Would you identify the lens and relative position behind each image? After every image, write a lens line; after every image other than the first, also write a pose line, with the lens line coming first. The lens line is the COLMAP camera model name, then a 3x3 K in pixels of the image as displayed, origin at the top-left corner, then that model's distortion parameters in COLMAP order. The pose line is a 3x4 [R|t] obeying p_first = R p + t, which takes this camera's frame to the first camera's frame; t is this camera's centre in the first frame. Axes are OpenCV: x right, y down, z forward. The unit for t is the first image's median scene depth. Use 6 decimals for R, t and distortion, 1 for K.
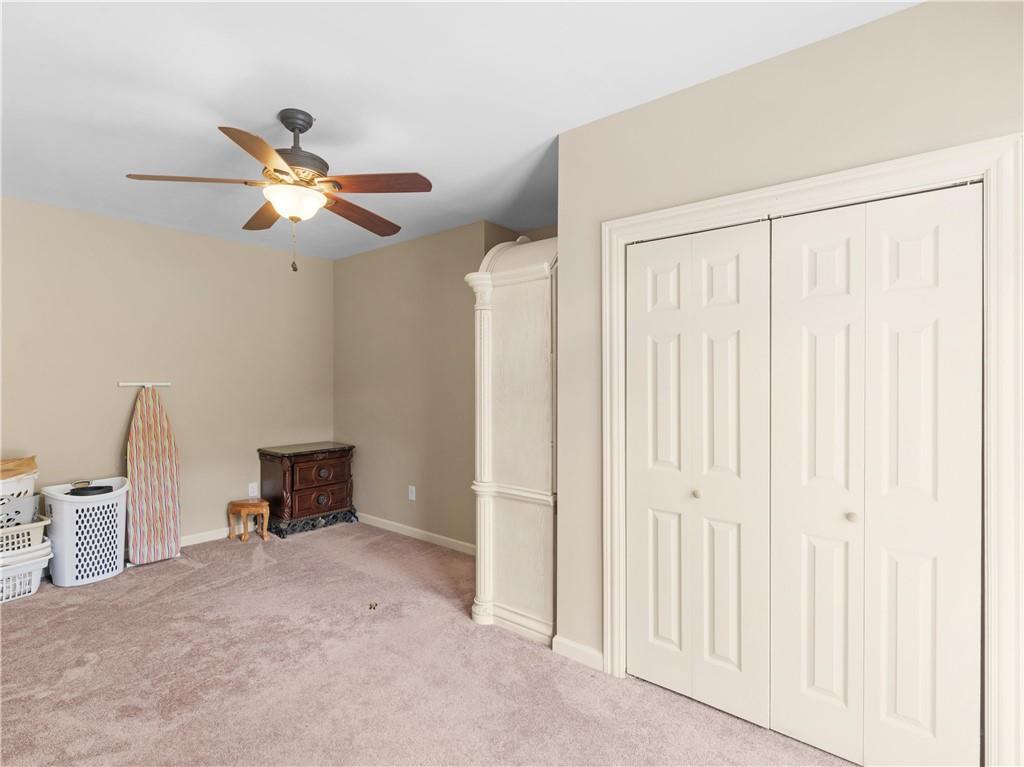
lens RADIAL K [[531.5, 0, 511.1], [0, 531.5, 379.7], [0, 0, 1]] dist [0.021329, 0.000578]
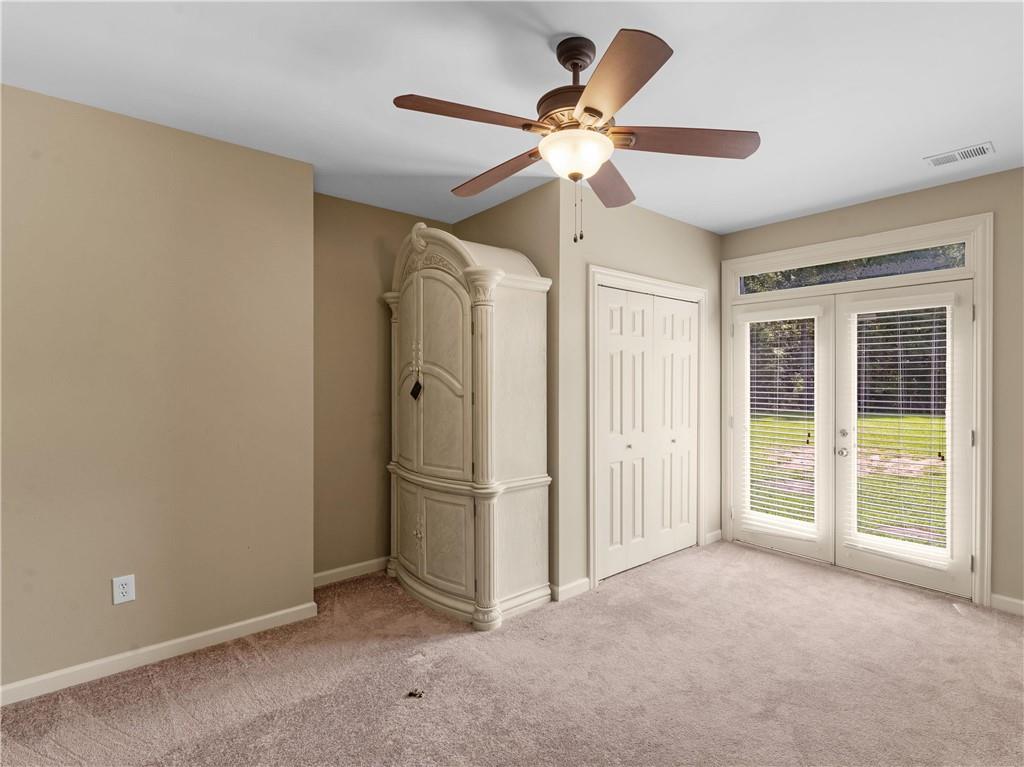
lens RADIAL K [[531.5, 0, 512.8], [0, 531.5, 381.2], [0, 0, 1]] dist [0.021329, 0.000578]
pose [[0.163872, -0.005948, 0.986464, -1.103837], [-0.000142, 0.999982, 0.006053, -0.000925], [-0.986482, -0.001132, 0.163868, 0.880766]]
